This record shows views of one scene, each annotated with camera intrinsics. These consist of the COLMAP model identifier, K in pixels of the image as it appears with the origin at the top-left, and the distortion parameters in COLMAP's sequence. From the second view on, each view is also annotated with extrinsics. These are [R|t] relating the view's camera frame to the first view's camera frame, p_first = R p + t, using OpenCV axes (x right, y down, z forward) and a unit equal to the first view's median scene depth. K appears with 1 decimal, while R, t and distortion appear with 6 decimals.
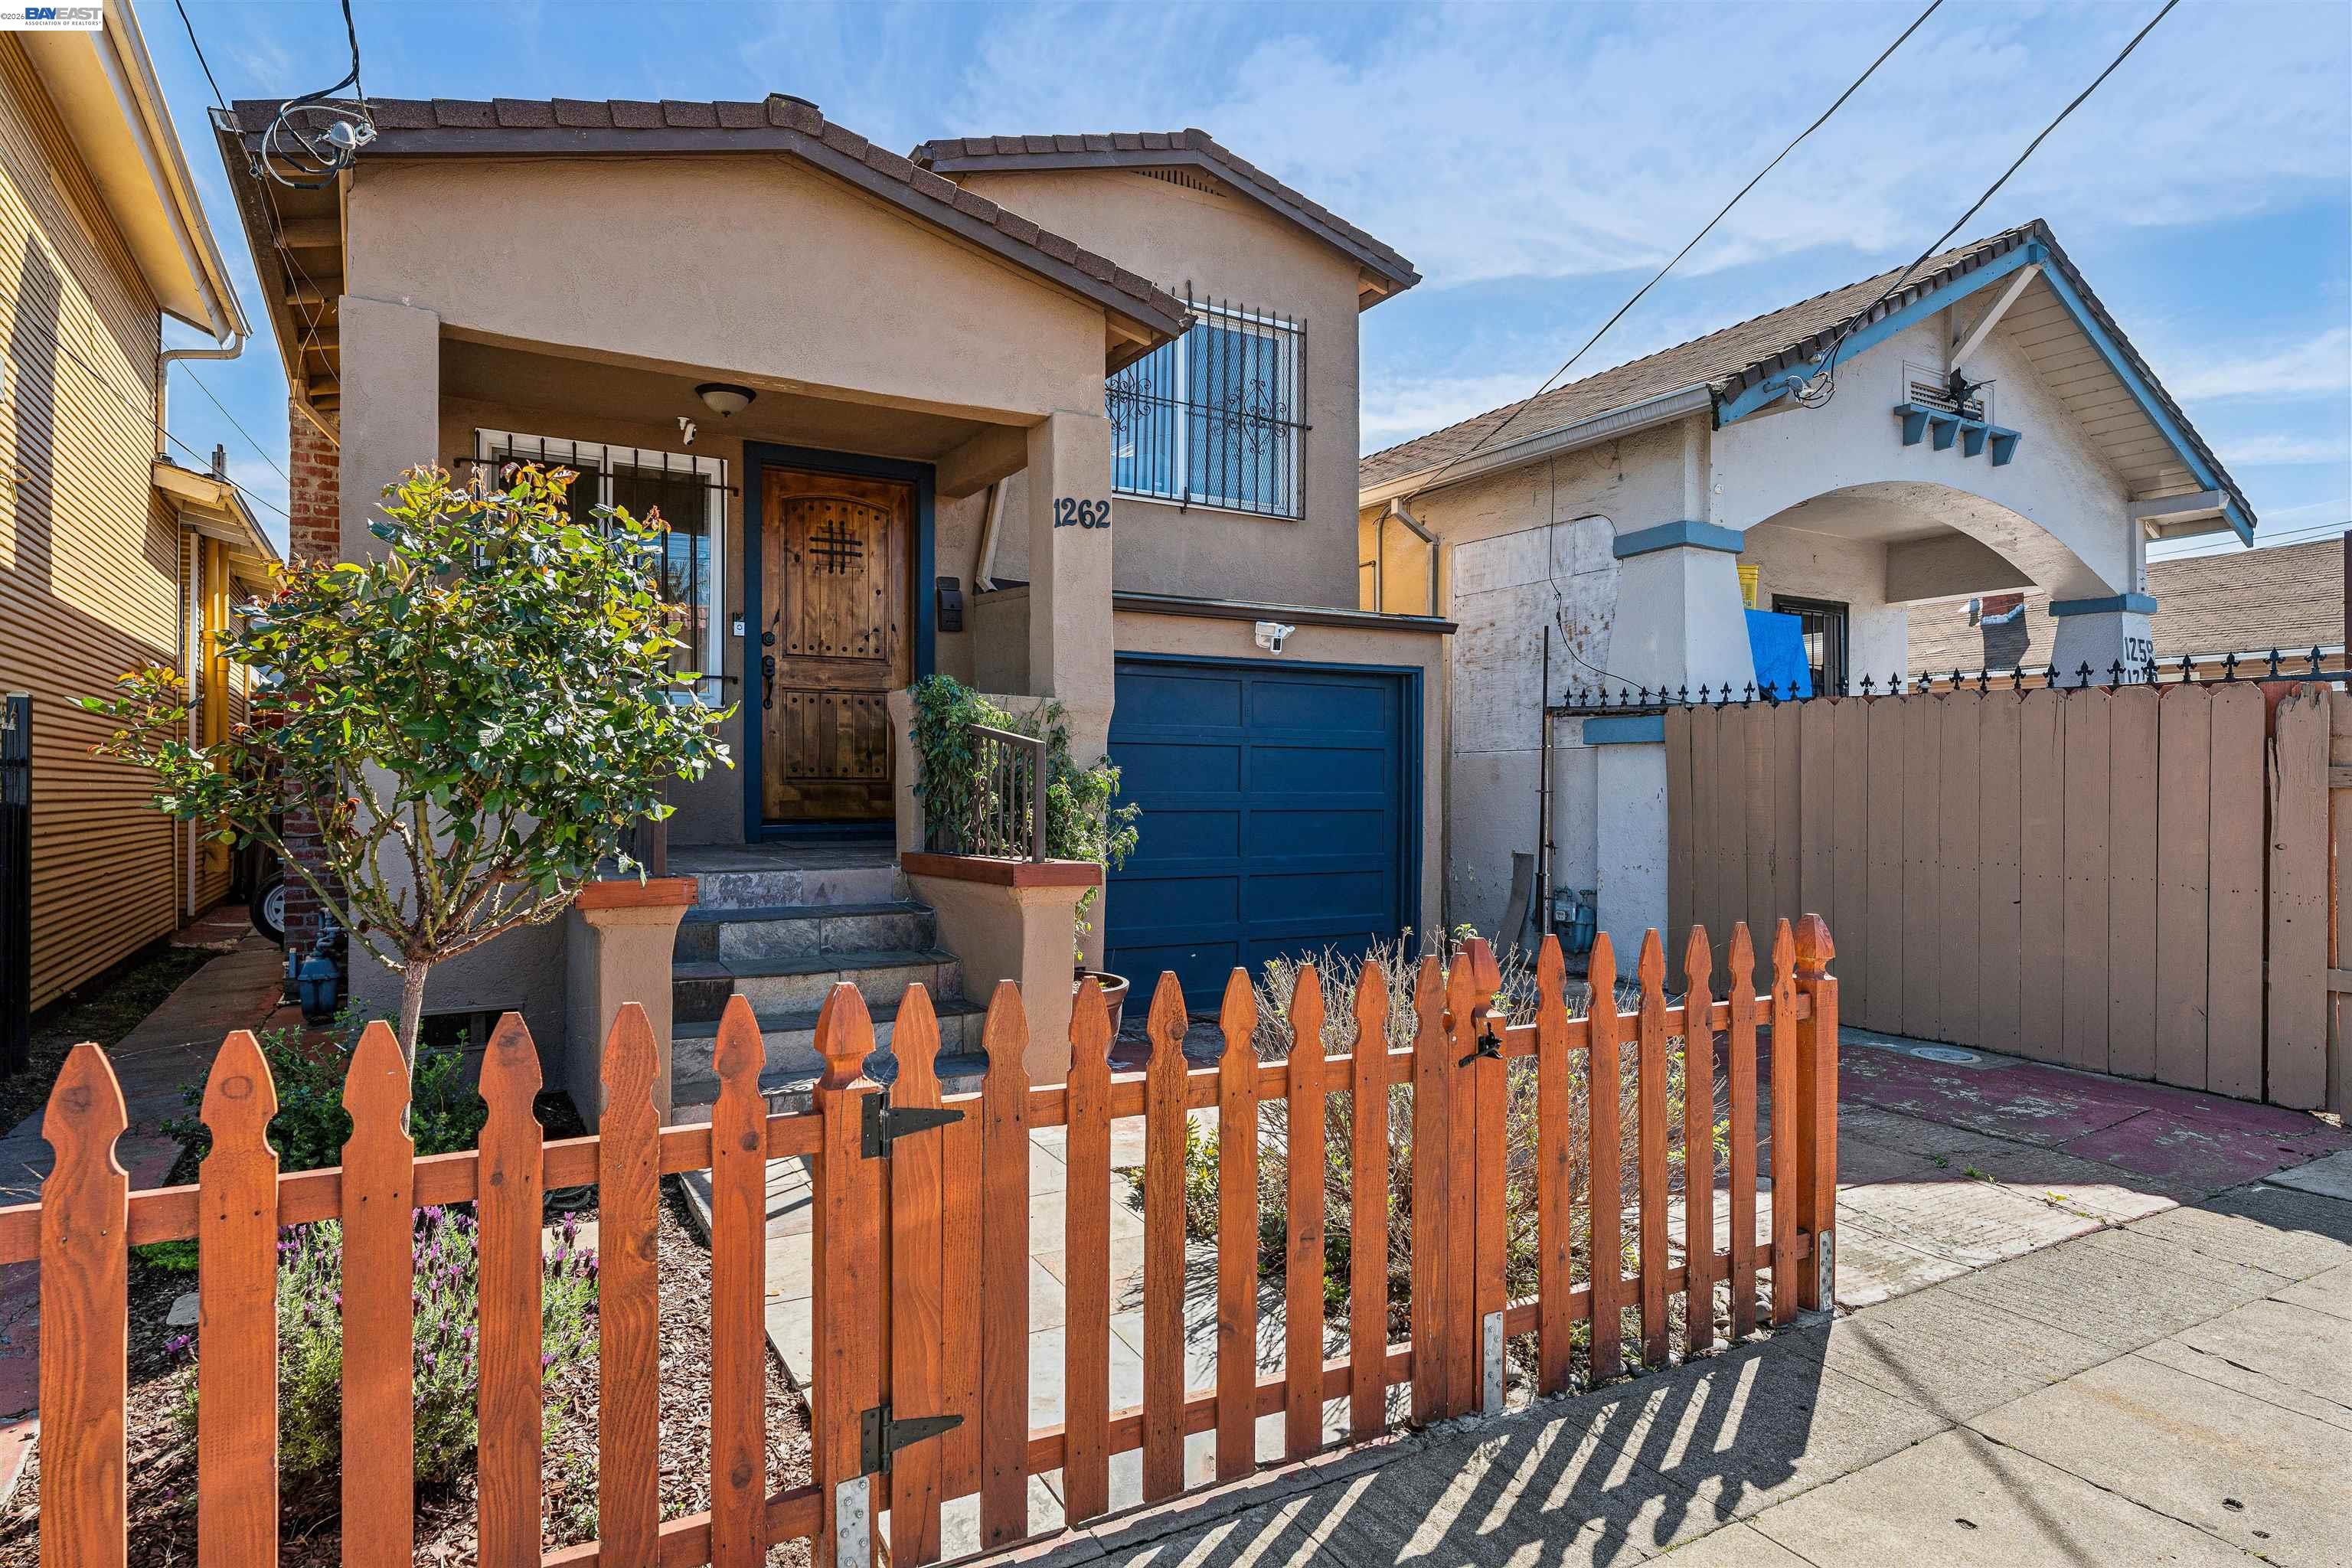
lens RADIAL K [[1326.8, 0, 1179.7], [0, 1326.8, 819.7], [0, 0, 1]] dist [-0.000574, -0.000099]
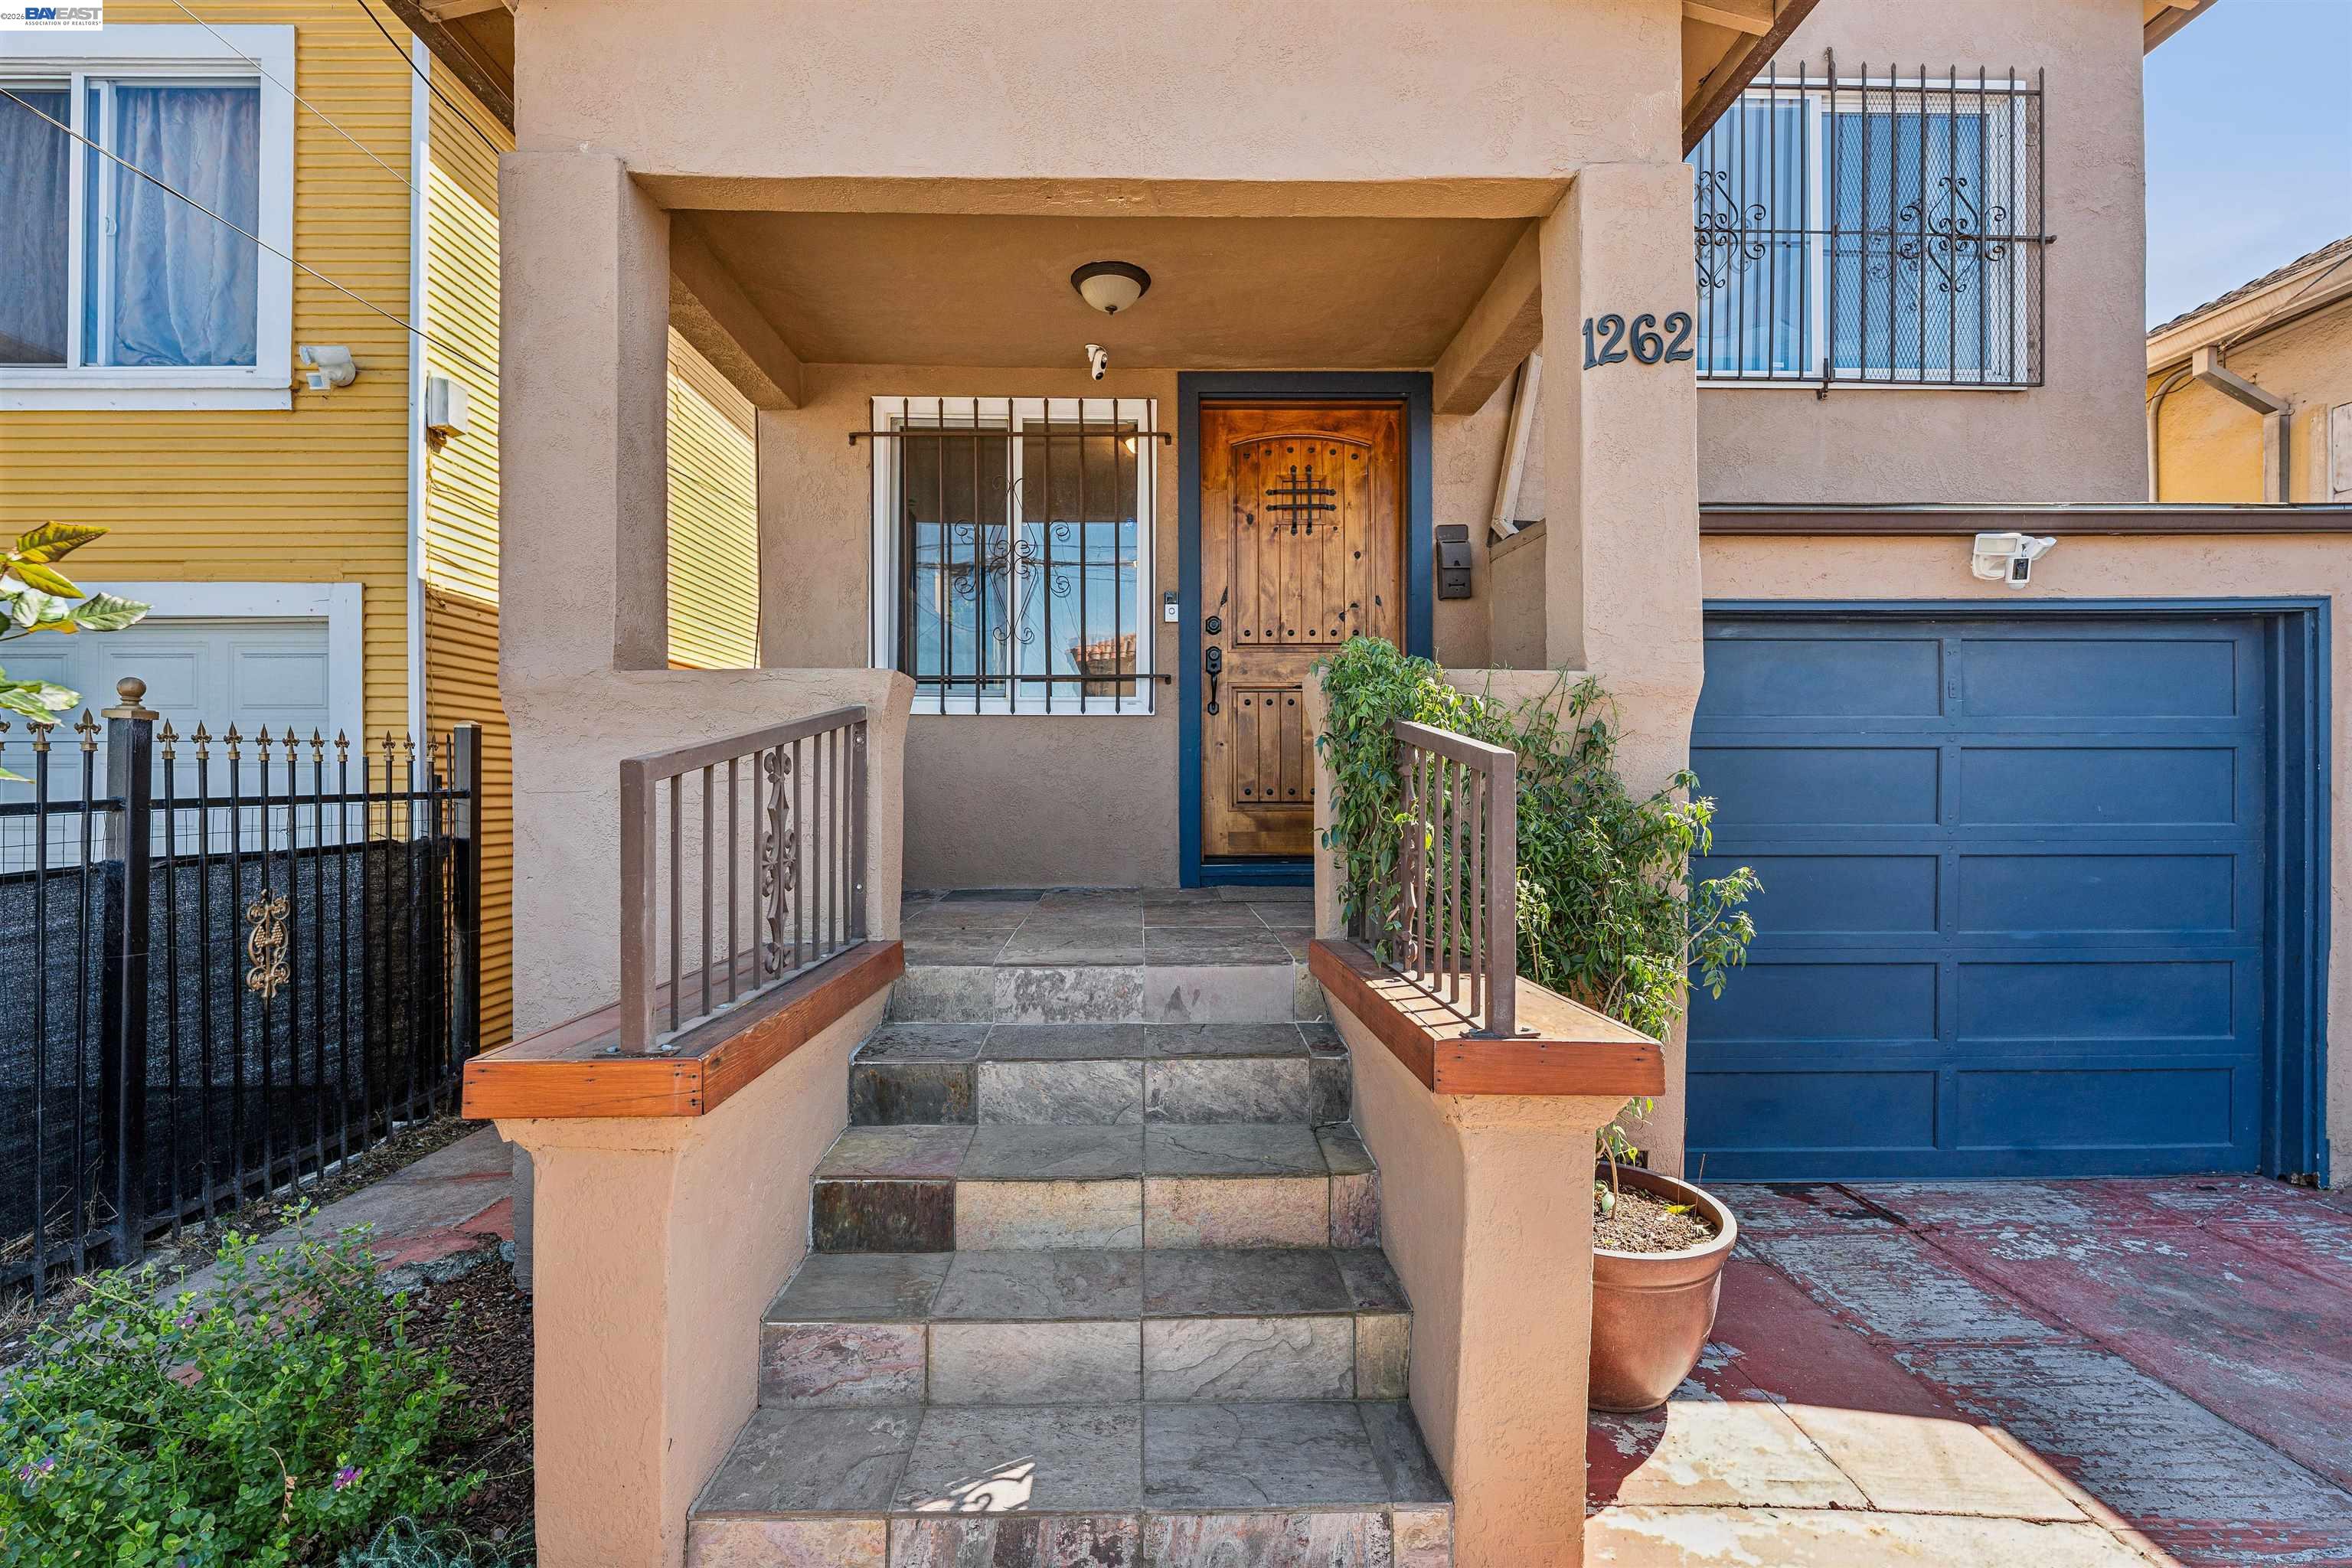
lens RADIAL K [[1088.2, 0, 1176.5], [0, 1088.2, 787.6], [0, 0, 1]] dist [-0.003034, -0.000113]
pose [[0.873257, -0.005374, -0.487230, -0.017515], [-0.006801, 0.999707, -0.023215, -0.025210], [0.487212, 0.023586, 0.872965, 0.424544]]
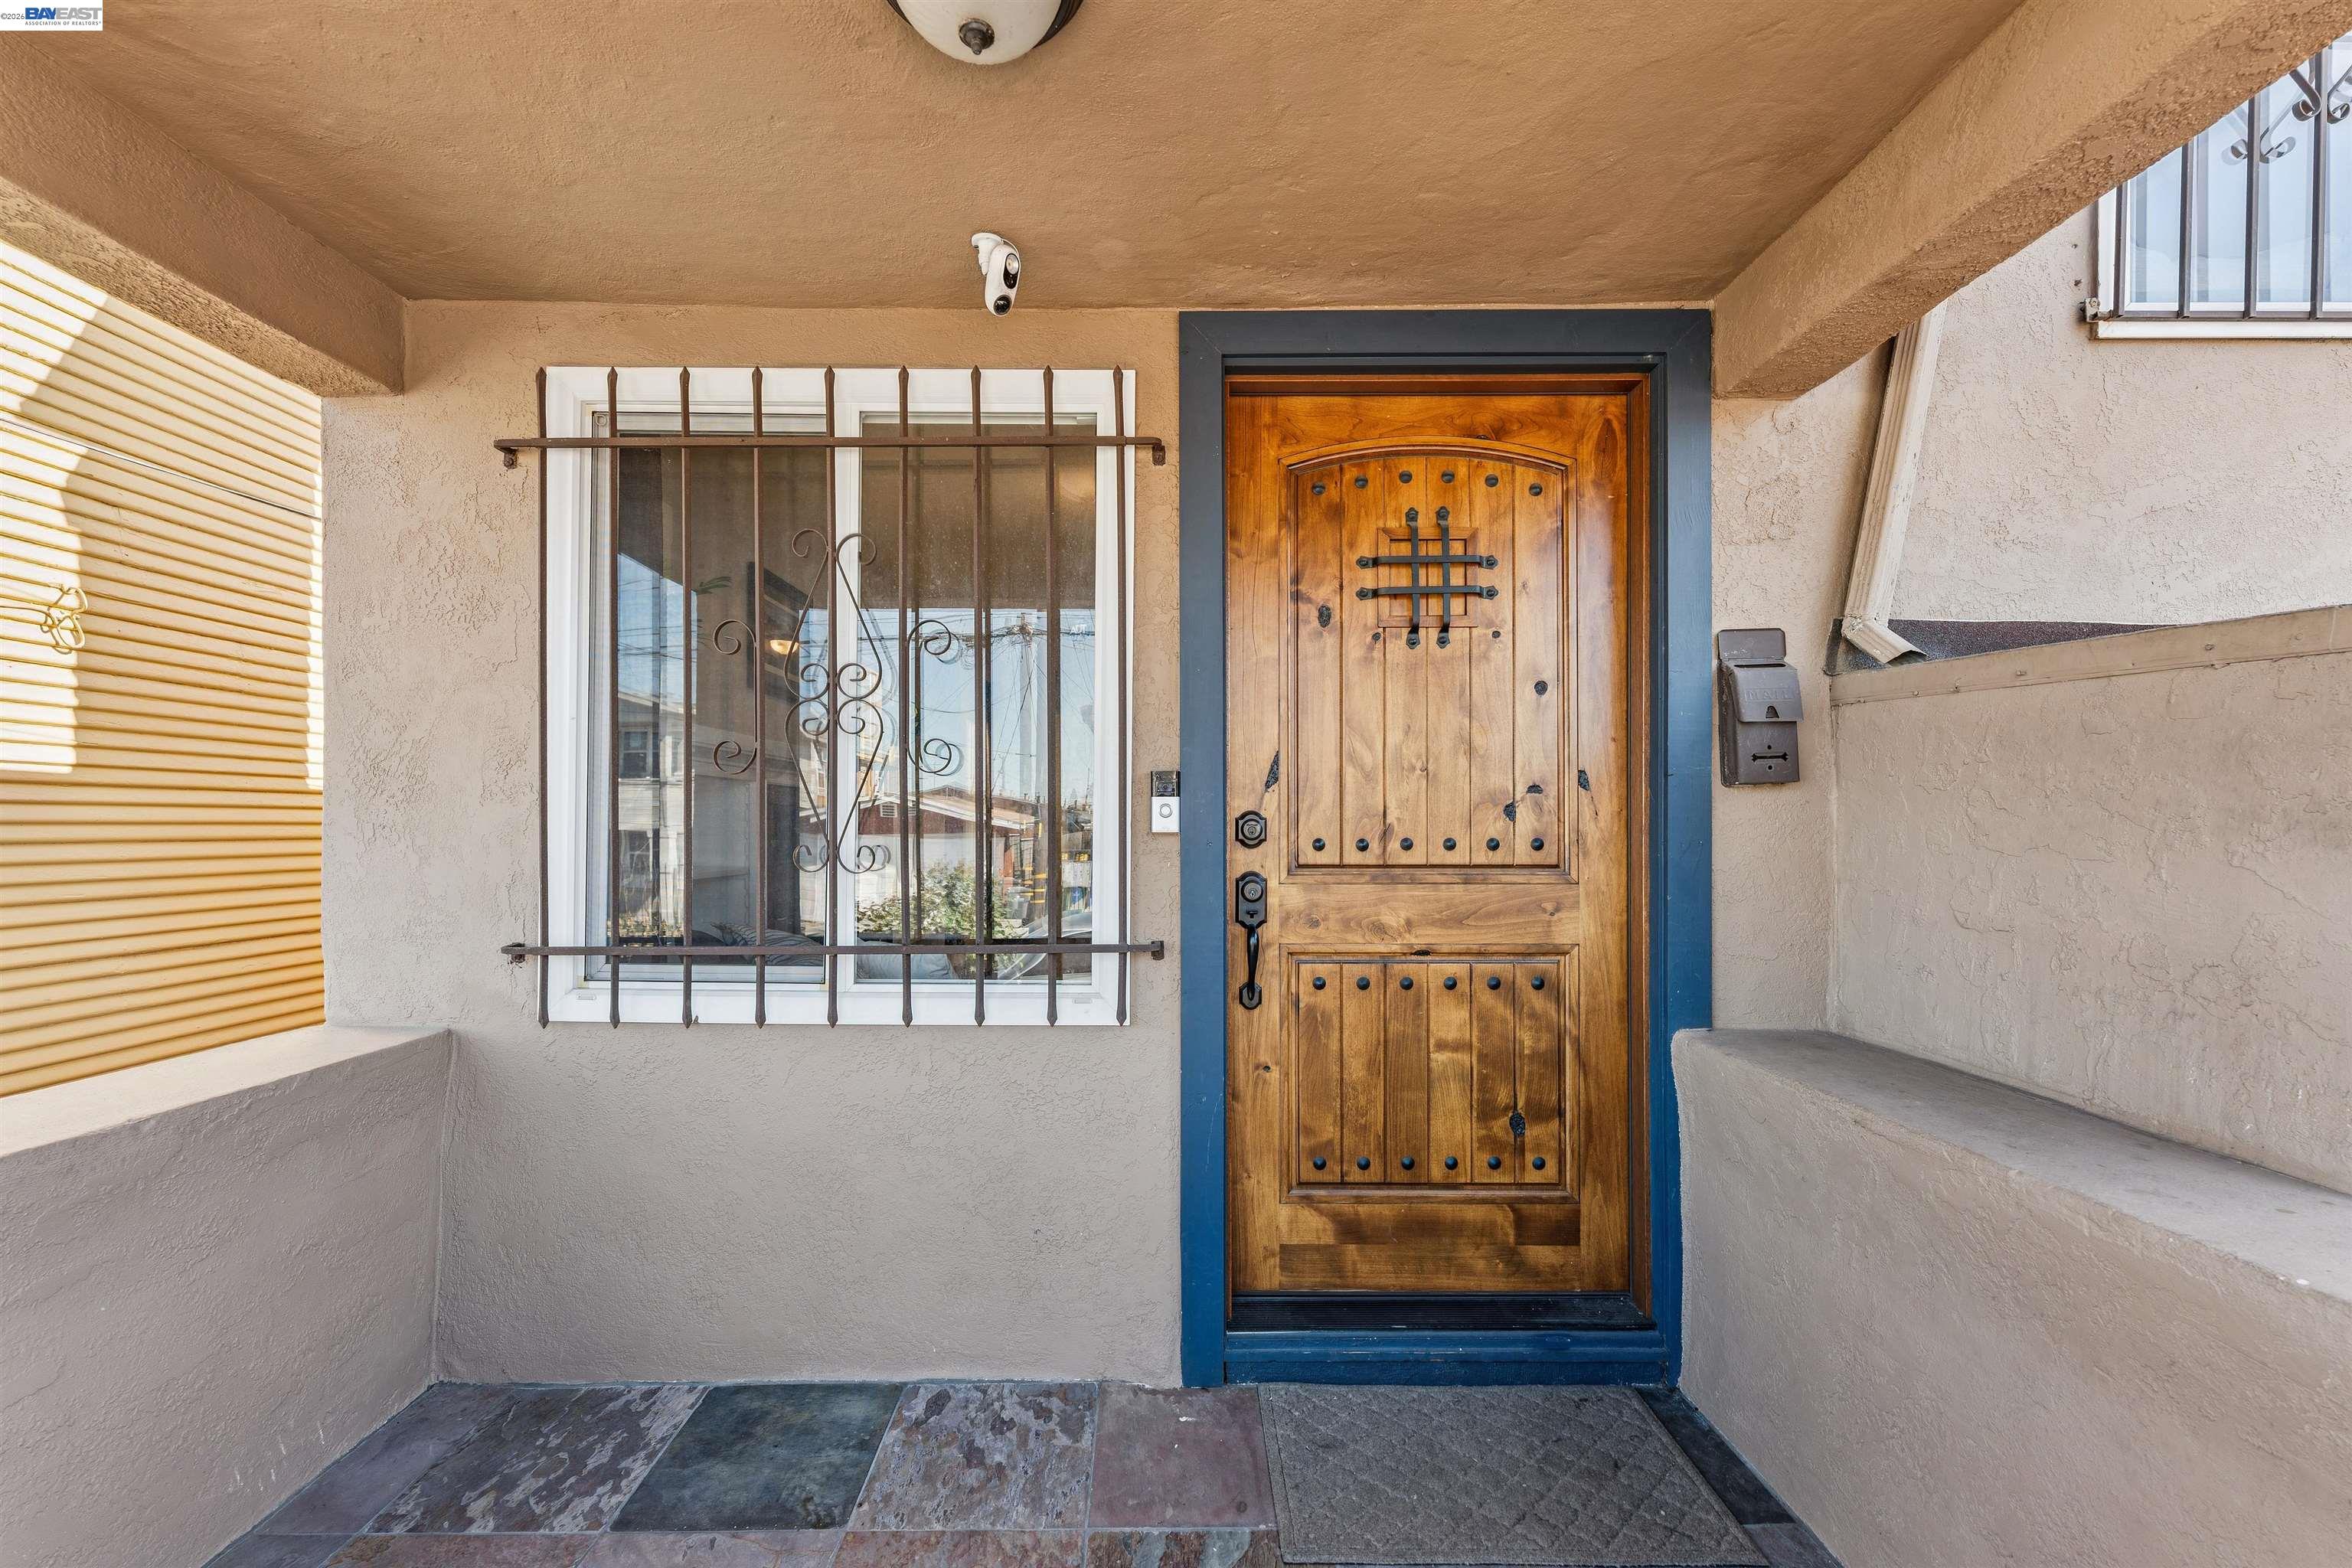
lens RADIAL K [[938.9, 0, 1174.8], [0, 938.9, 798.0], [0, 0, 1]] dist [-0.000321, -0.000420]
pose [[0.866497, -0.011515, -0.499049, -0.188879], [-0.008460, 0.999252, -0.037746, -0.132245], [0.499110, 0.036928, 0.865751, 0.736882]]
